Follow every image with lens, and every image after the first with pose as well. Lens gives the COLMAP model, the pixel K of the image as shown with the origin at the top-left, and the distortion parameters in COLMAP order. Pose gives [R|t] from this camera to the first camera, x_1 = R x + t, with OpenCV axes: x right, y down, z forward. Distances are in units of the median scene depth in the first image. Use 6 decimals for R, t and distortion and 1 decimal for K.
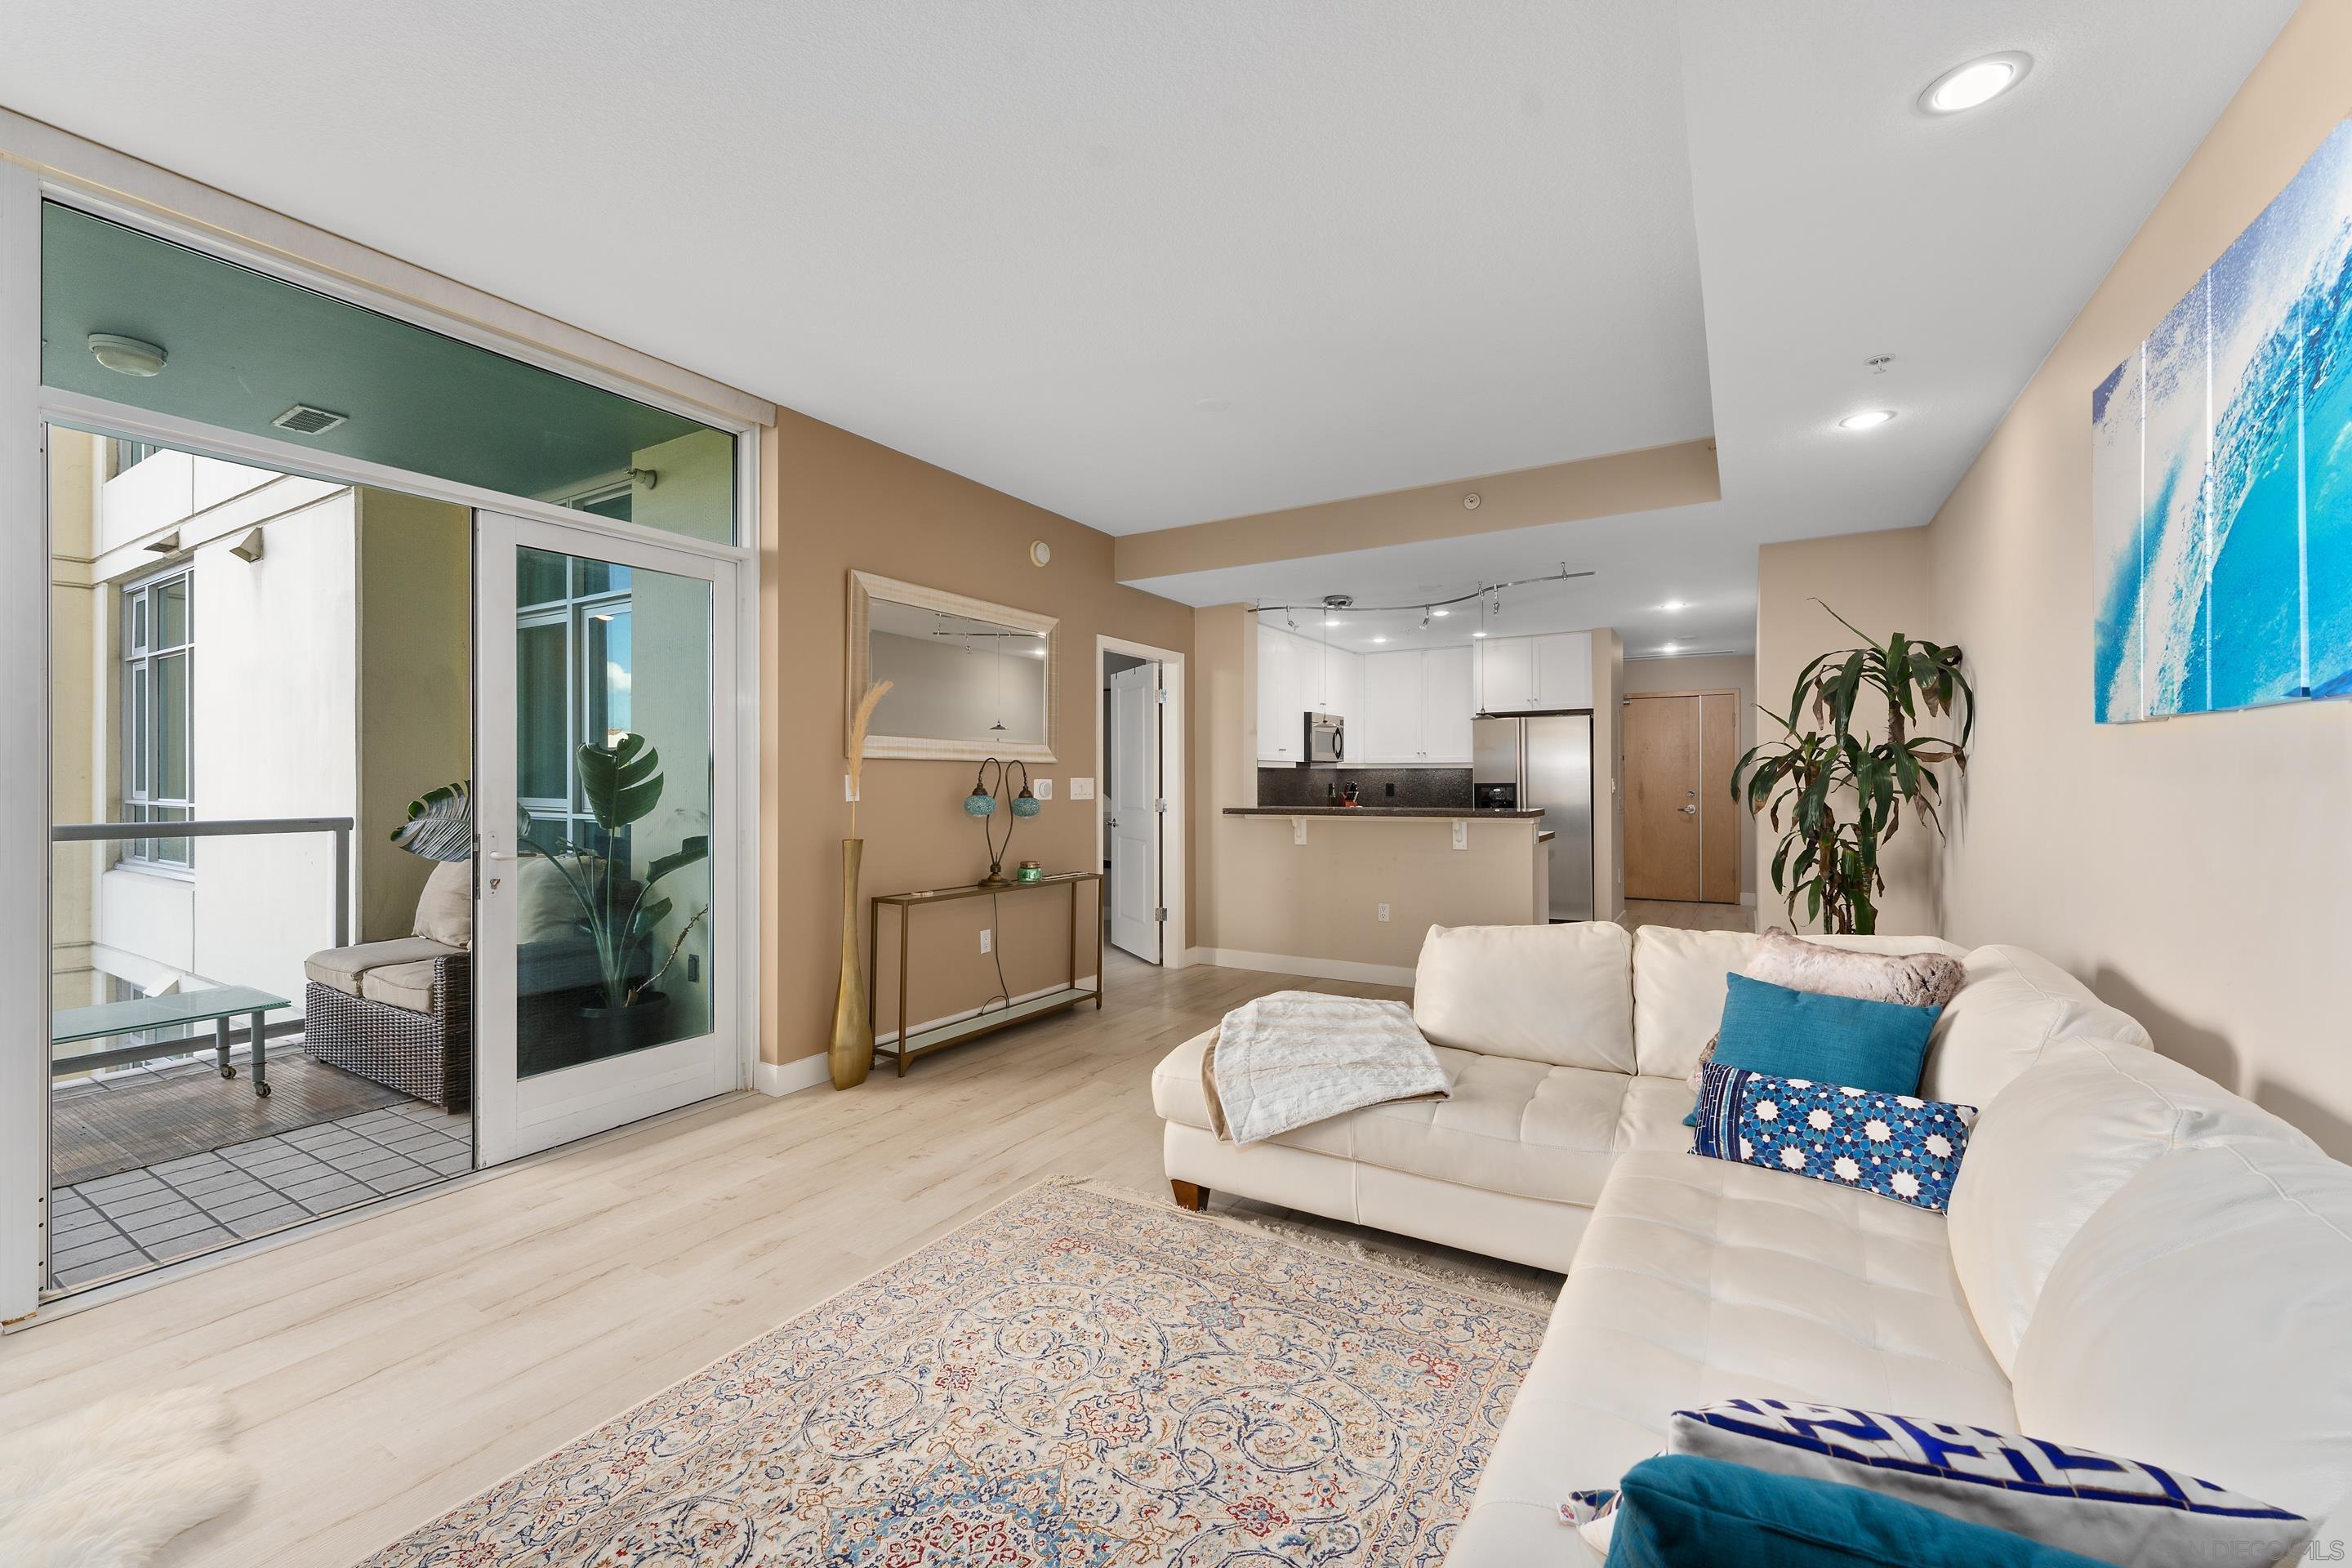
lens RADIAL K [[948.2, 0, 1170.1], [0, 948.2, 771.8], [0, 0, 1]] dist [-0.000426, -0.000963]
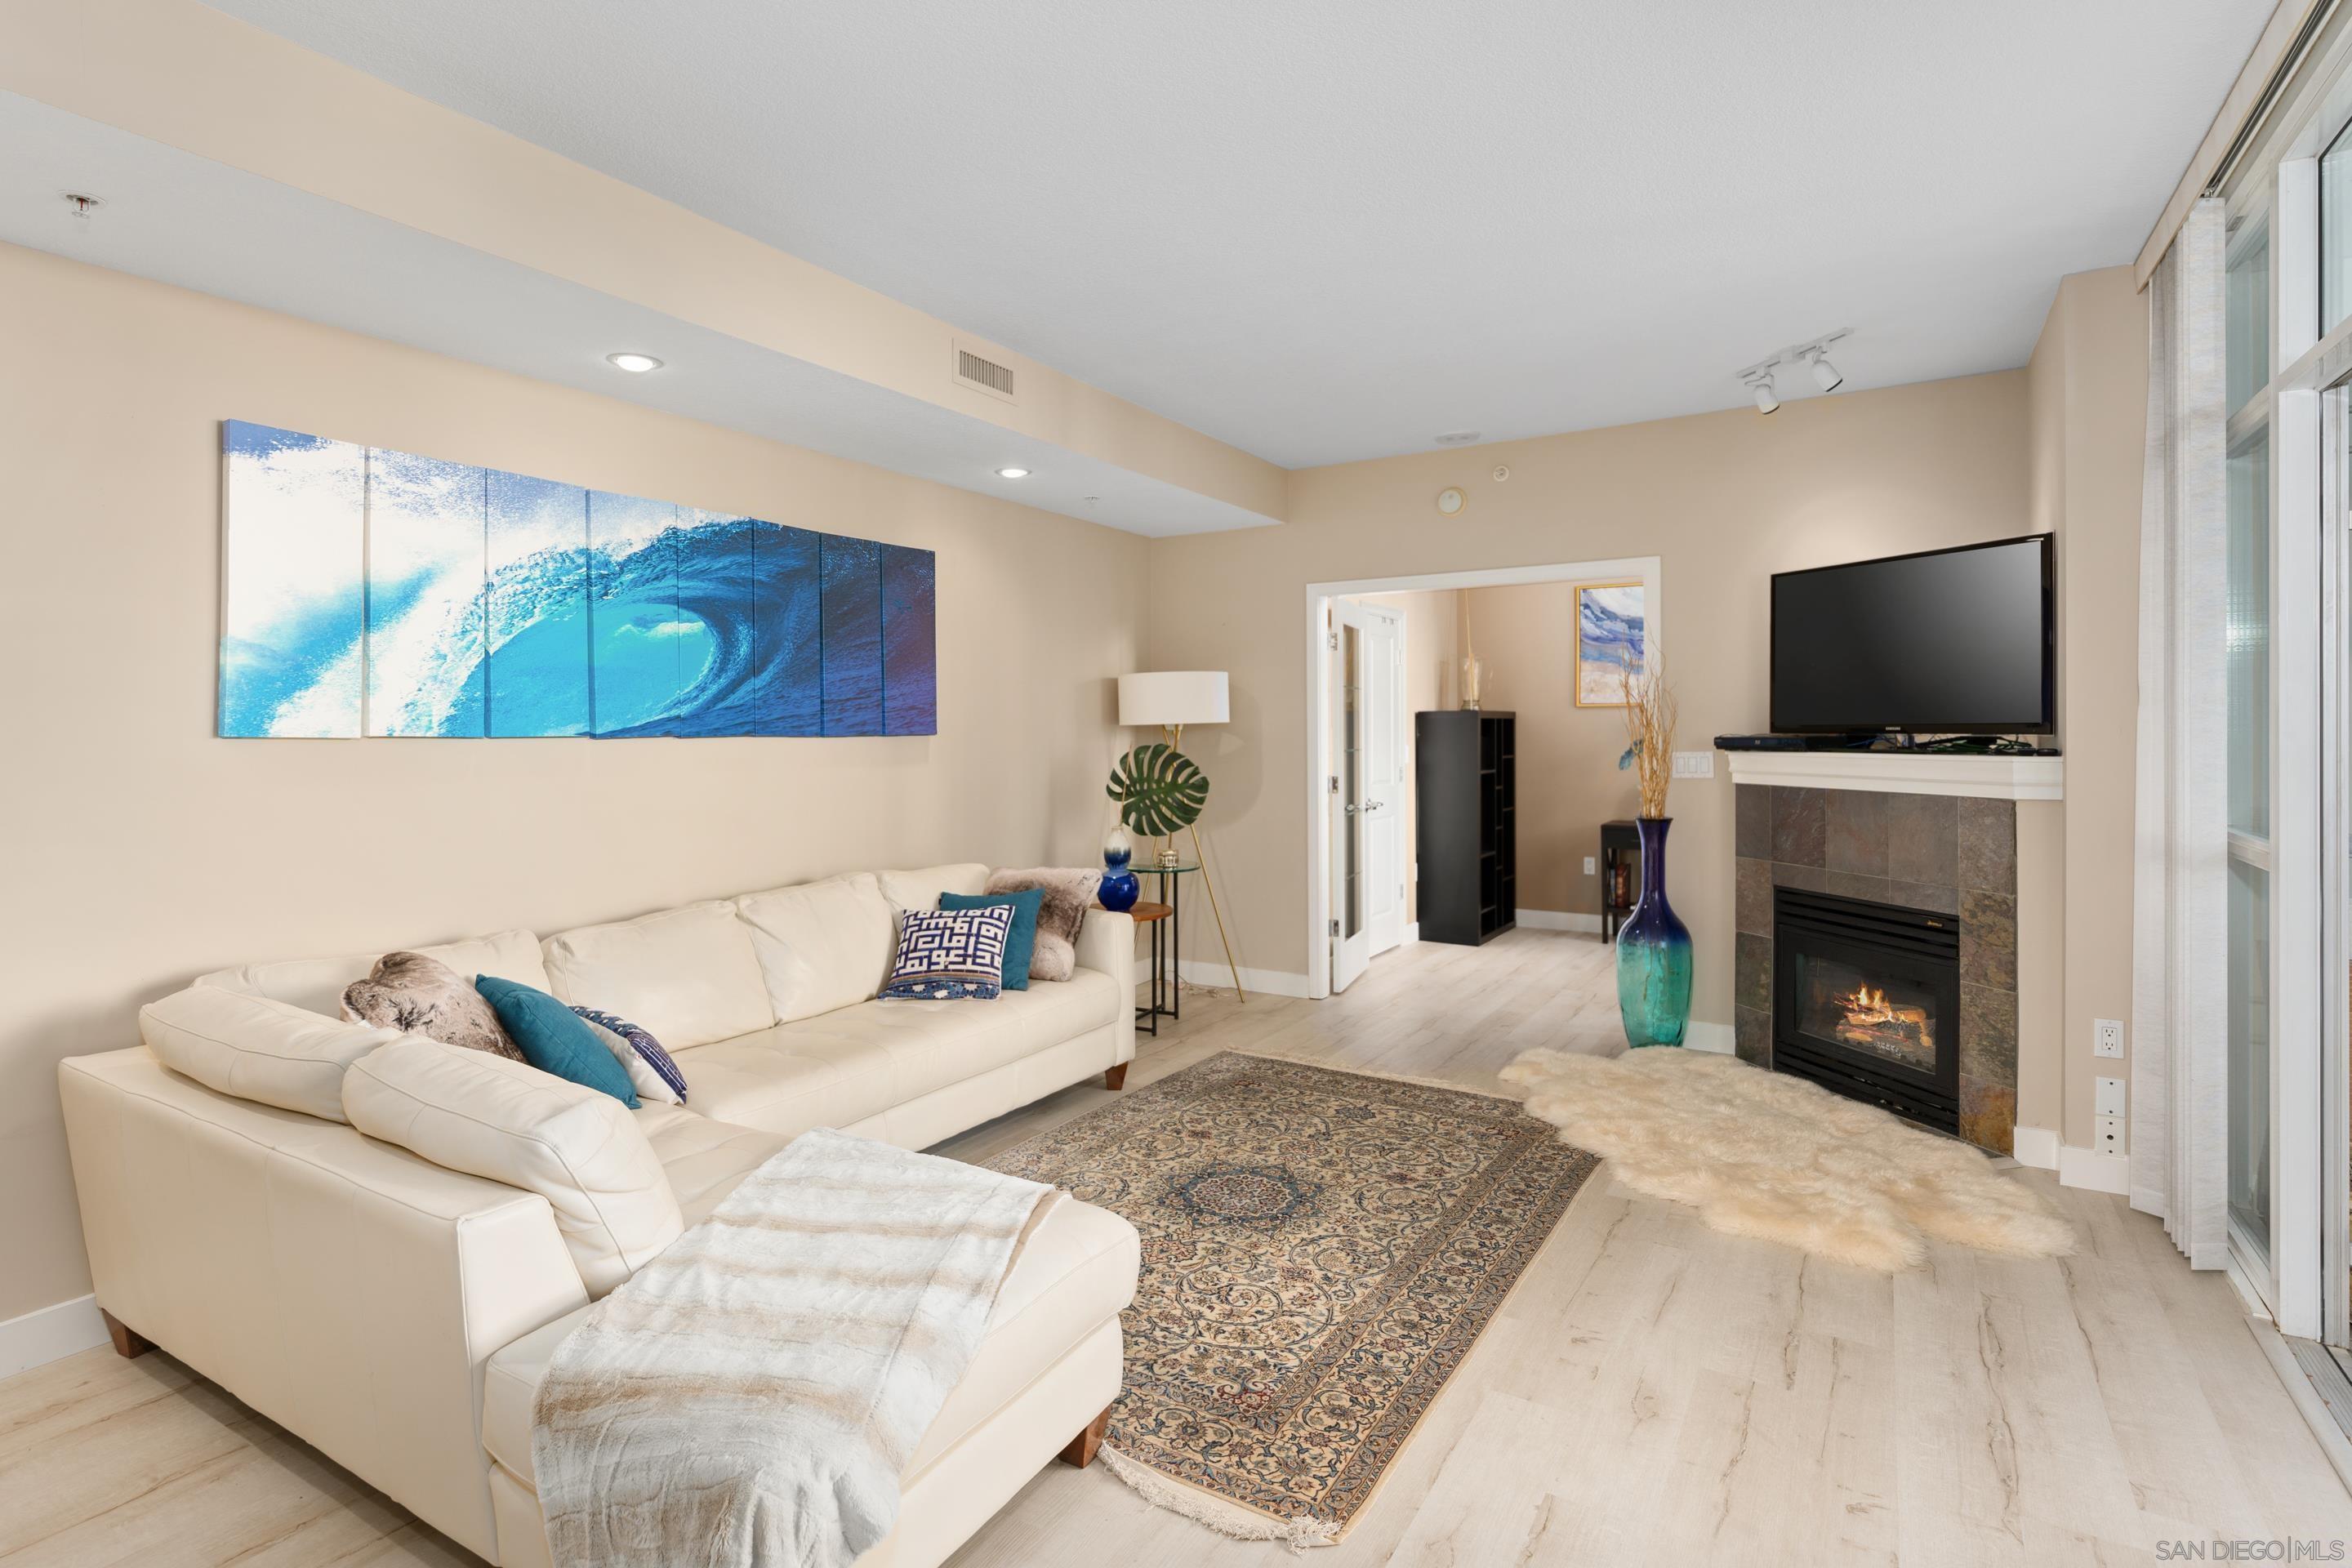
lens RADIAL K [[1197.5, 0, 1108.8], [0, 1197.5, 736.1], [0, 0, 1]] dist [0.003083, -0.000064]
pose [[-0.999644, 0.005136, 0.026167, -0.015035], [0.005197, 0.999984, 0.002255, -0.028471], [-0.026155, 0.002390, -0.999655, 1.323773]]
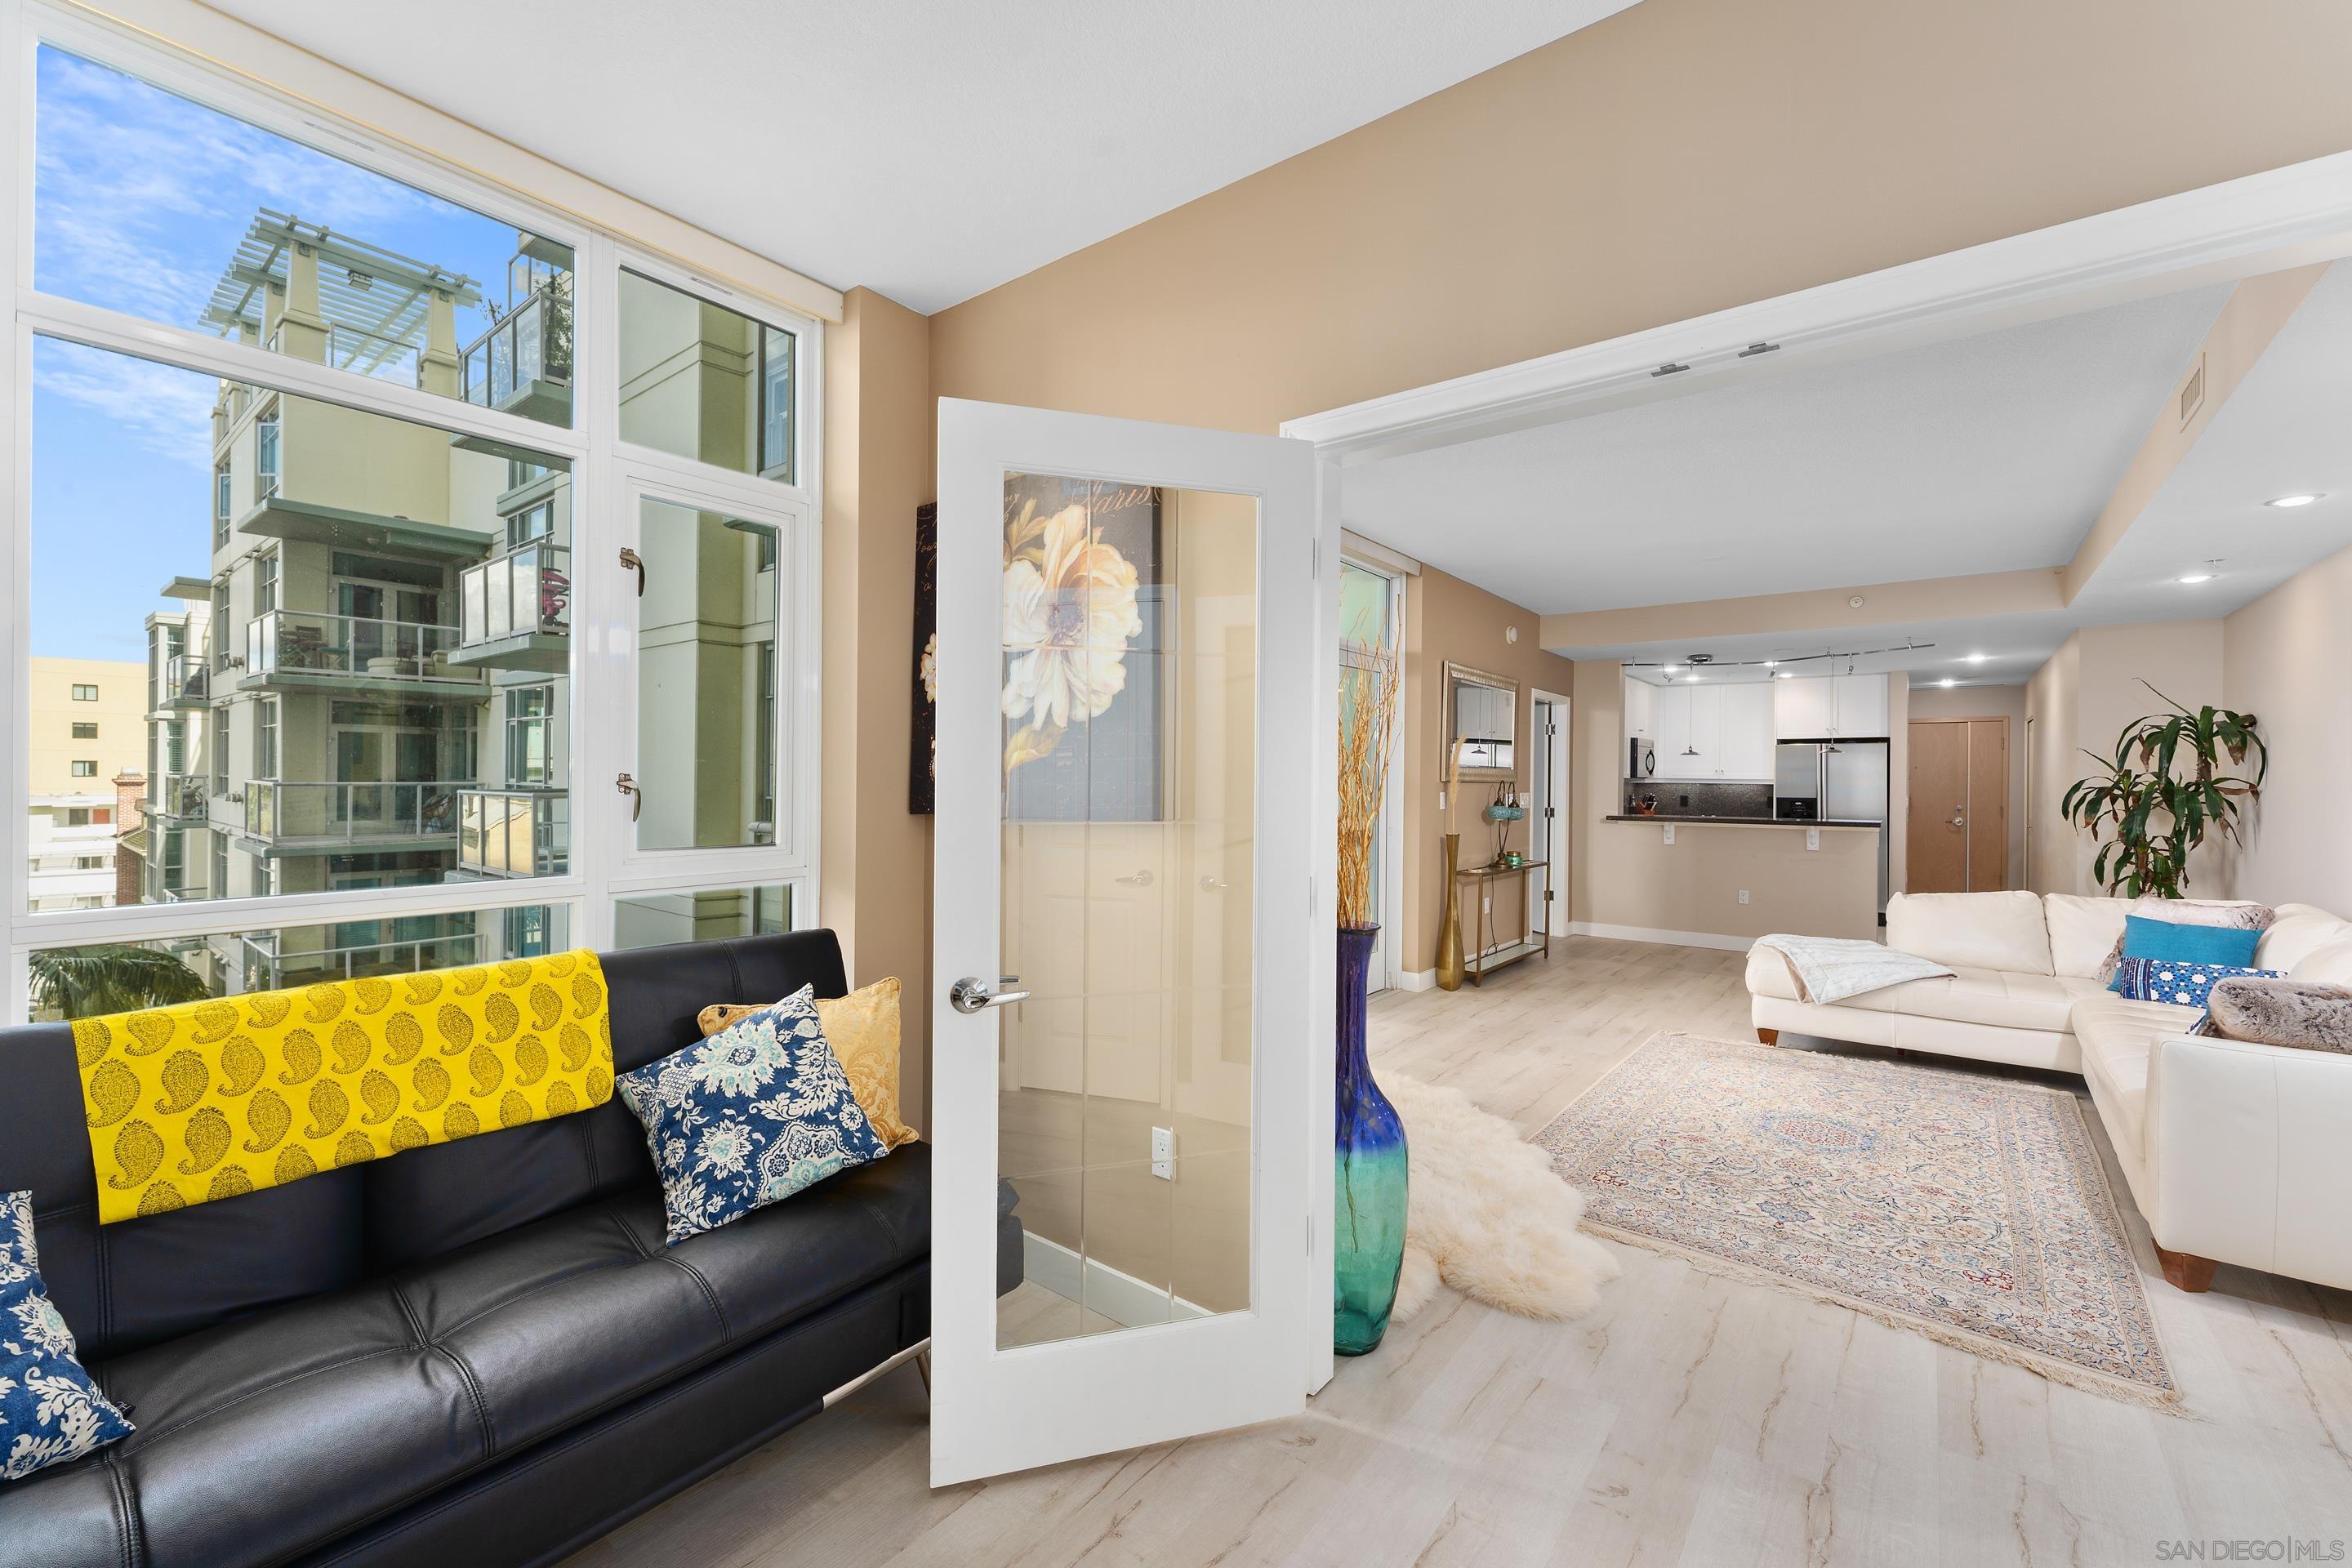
lens RADIAL K [[948.2, 0, 1171.7], [0, 948.2, 775.8], [0, 0, 1]] dist [-0.000426, -0.000963]
pose [[0.991545, 0.011128, -0.129284, -0.621297], [-0.010518, 0.999930, 0.005398, -0.029791], [0.129335, -0.003993, 0.991593, -0.650308]]
